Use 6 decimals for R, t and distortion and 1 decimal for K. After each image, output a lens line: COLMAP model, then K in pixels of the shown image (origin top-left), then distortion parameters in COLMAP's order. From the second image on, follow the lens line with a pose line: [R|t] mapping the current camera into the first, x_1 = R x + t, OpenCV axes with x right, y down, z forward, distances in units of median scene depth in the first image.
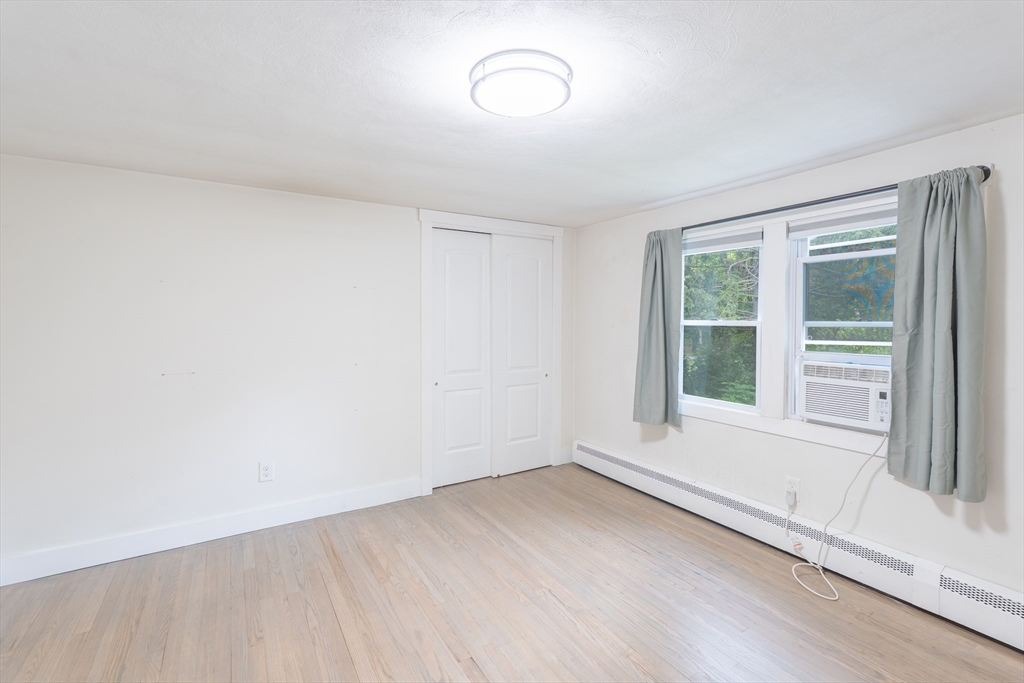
lens RADIAL K [[470.4, 0, 527.9], [0, 470.4, 329.2], [0, 0, 1]] dist [-0.001374, 0.000084]
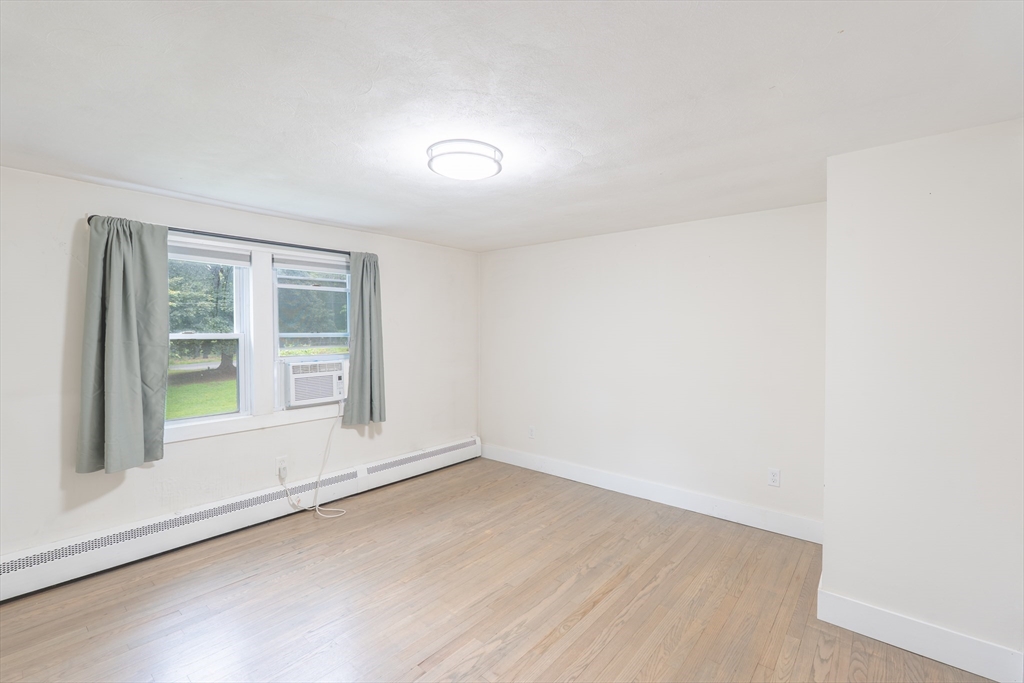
lens RADIAL K [[470.4, 0, 502.6], [0, 470.4, 338.1], [0, 0, 1]] dist [-0.001374, 0.000084]
pose [[-0.294055, -0.021299, 0.955551, -0.824413], [0.023652, 0.999283, 0.029552, -0.027154], [-0.955496, 0.031291, -0.293340, 0.799772]]
